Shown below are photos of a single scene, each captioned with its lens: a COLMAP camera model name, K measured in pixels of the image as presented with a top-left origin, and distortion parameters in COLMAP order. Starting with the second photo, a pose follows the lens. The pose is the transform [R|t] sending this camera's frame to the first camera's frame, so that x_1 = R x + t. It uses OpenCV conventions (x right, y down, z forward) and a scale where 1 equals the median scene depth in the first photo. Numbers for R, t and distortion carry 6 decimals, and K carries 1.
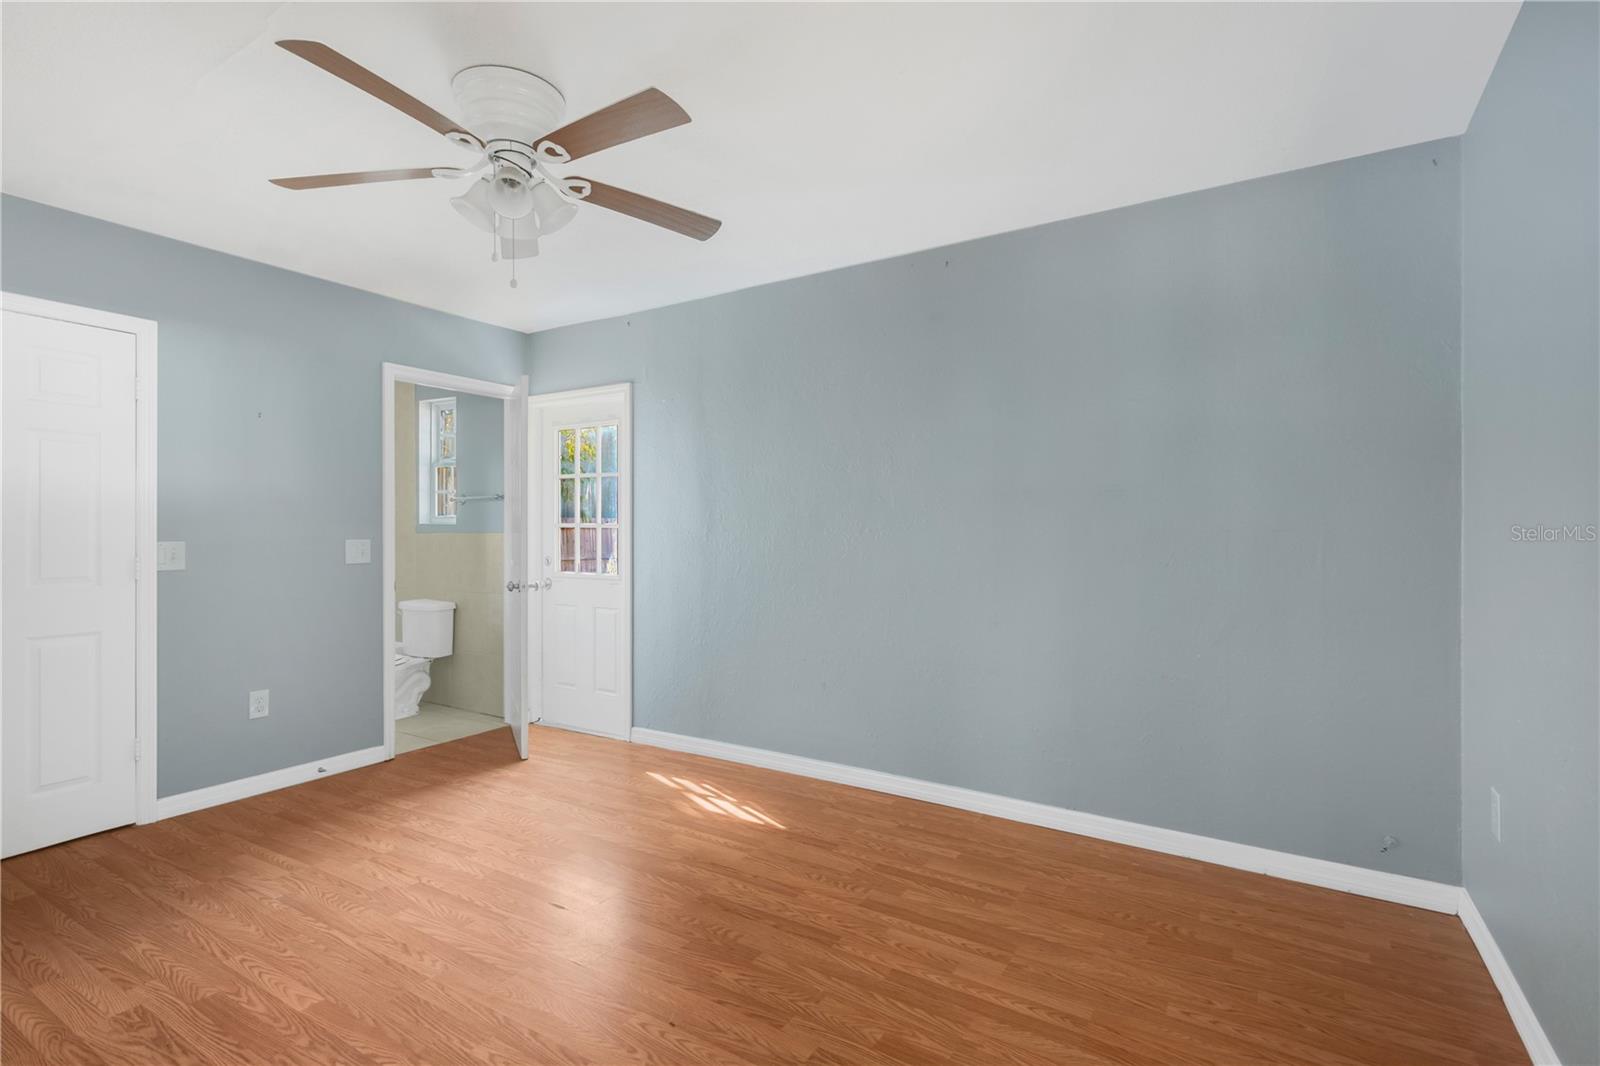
lens RADIAL K [[755.2, 0, 800.3], [0, 755.2, 527.0], [0, 0, 1]] dist [0.030514, -0.018525]
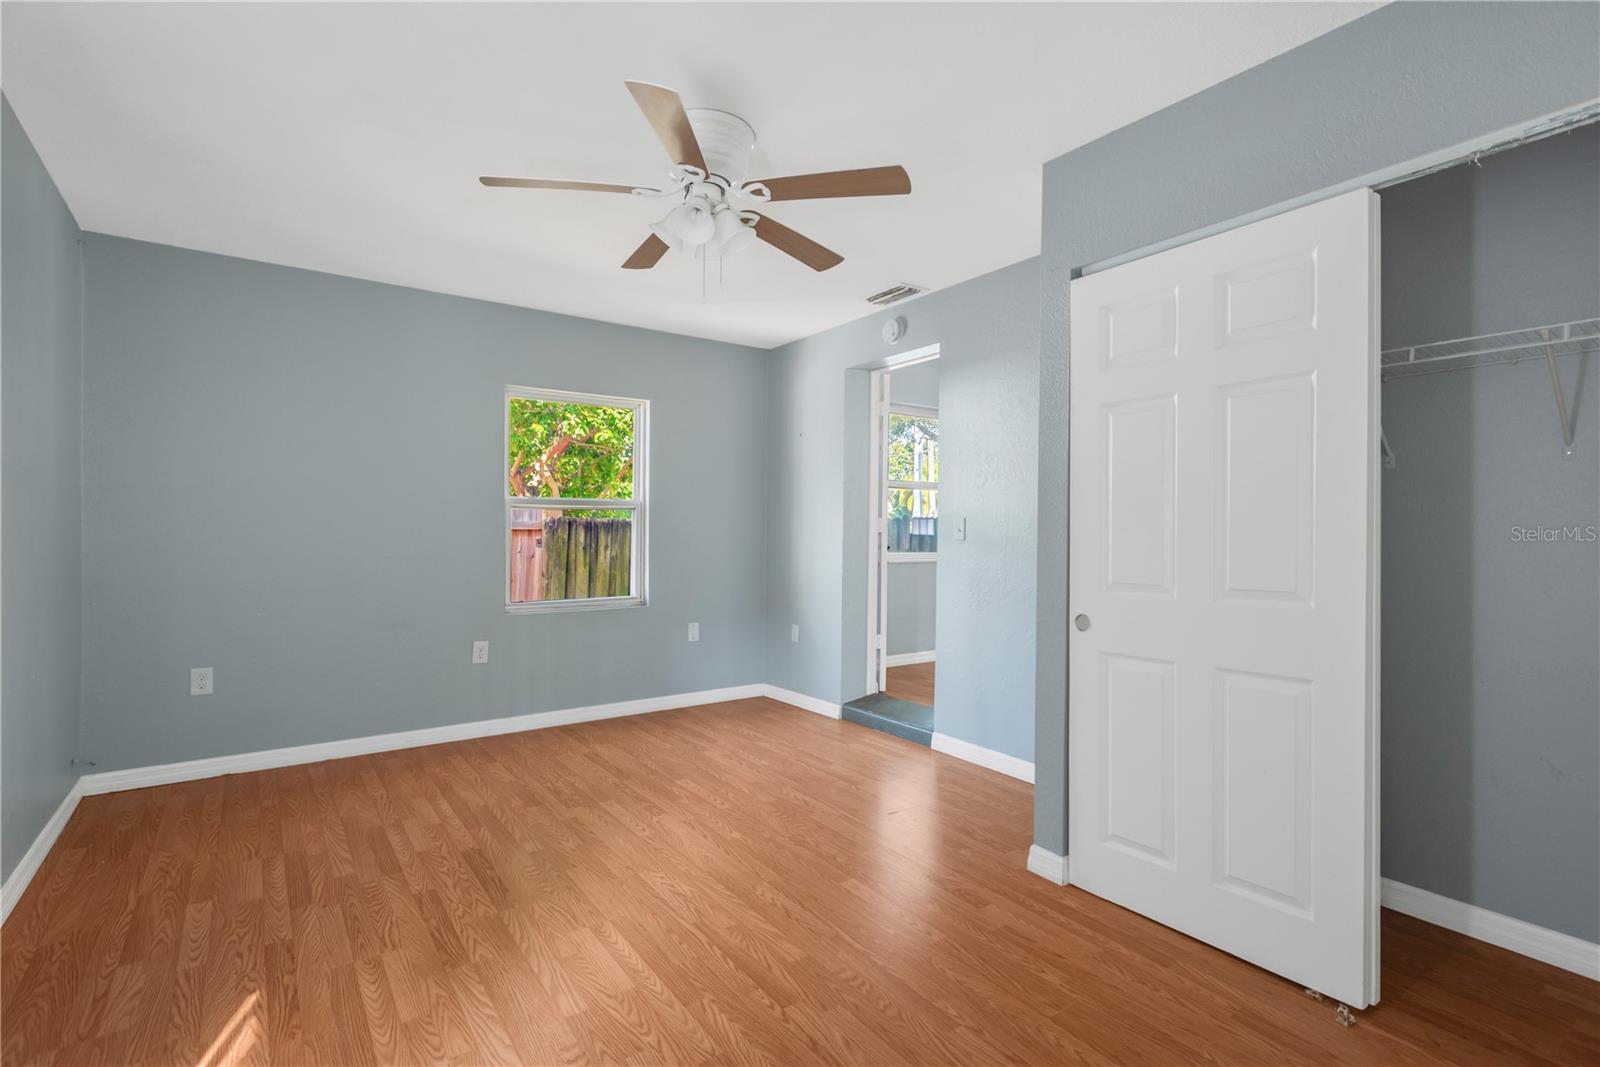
lens RADIAL K [[755.2, 0, 800.3], [0, 755.2, 527.5], [0, 0, 1]] dist [0.030514, -0.018525]
pose [[-0.924923, -0.008920, 0.380049, -0.771351], [-0.011026, 0.999934, -0.003364, 0.014599], [-0.379994, -0.007302, -0.924960, 1.637825]]
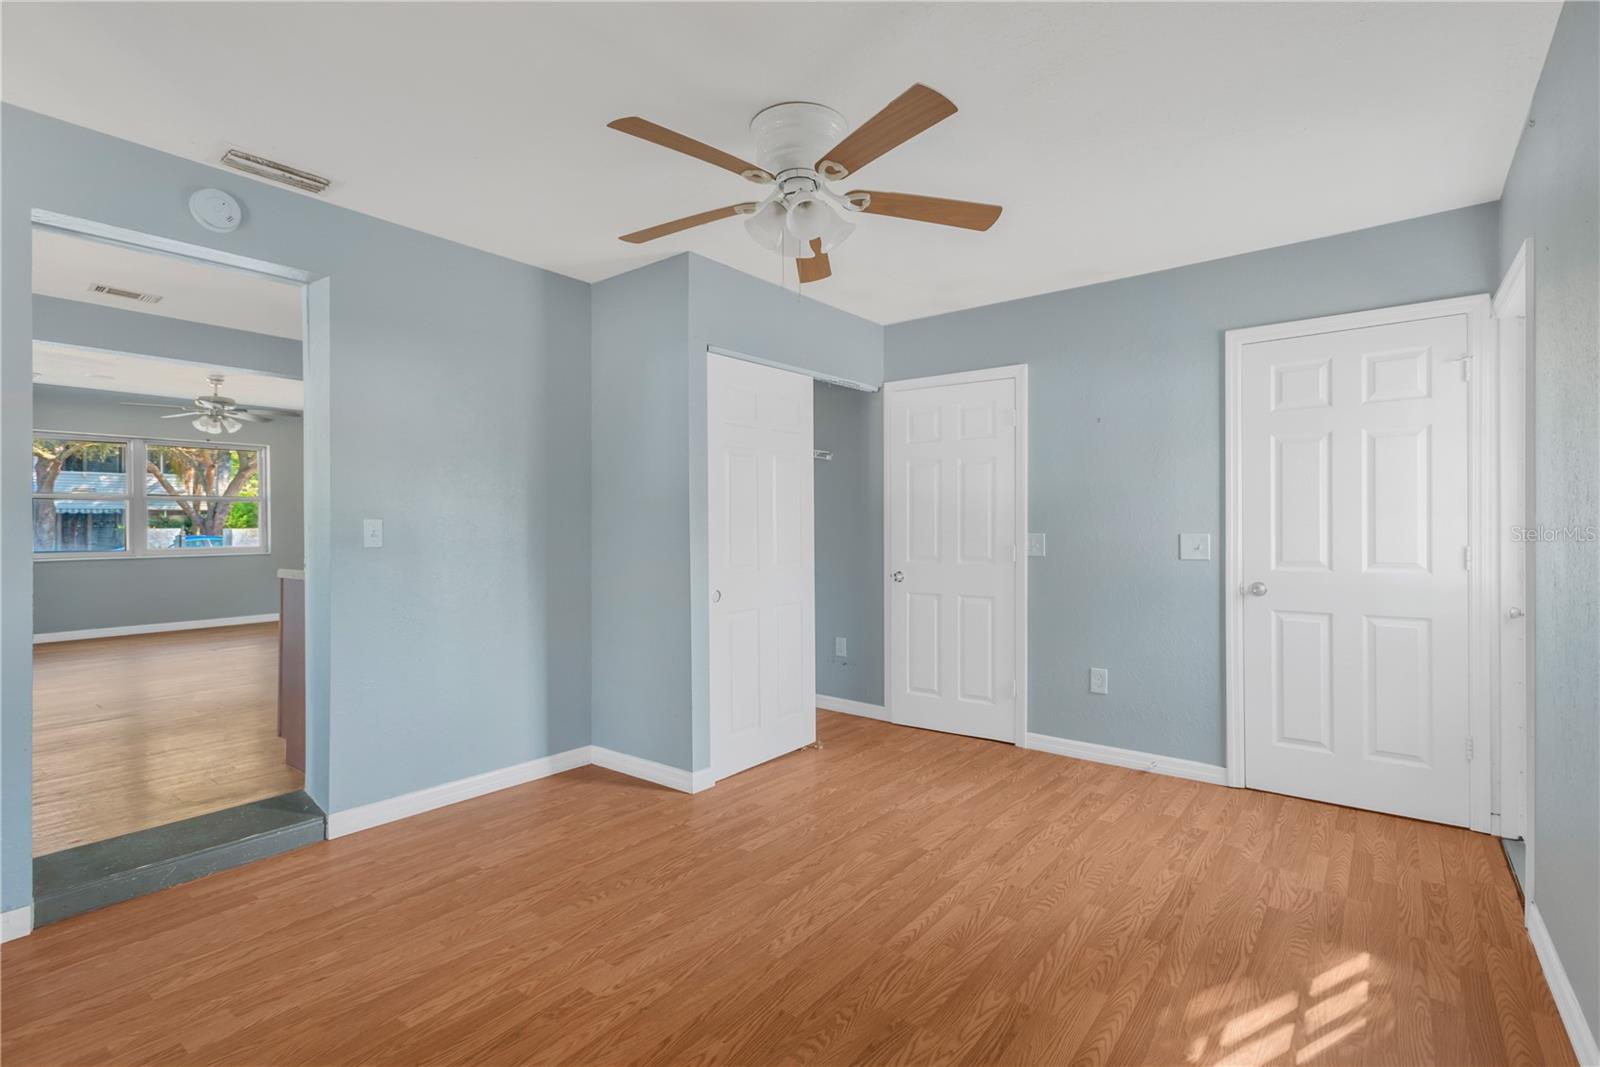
lens RADIAL K [[747.6, 0, 802.1], [0, 747.6, 523.9], [0, 0, 1]] dist [0.013362, -0.000458]
pose [[-0.106151, -0.002867, -0.994346, 0.568096], [0.008337, 0.999958, -0.003773, 0.005707], [0.994315, -0.008690, -0.106123, 0.924540]]
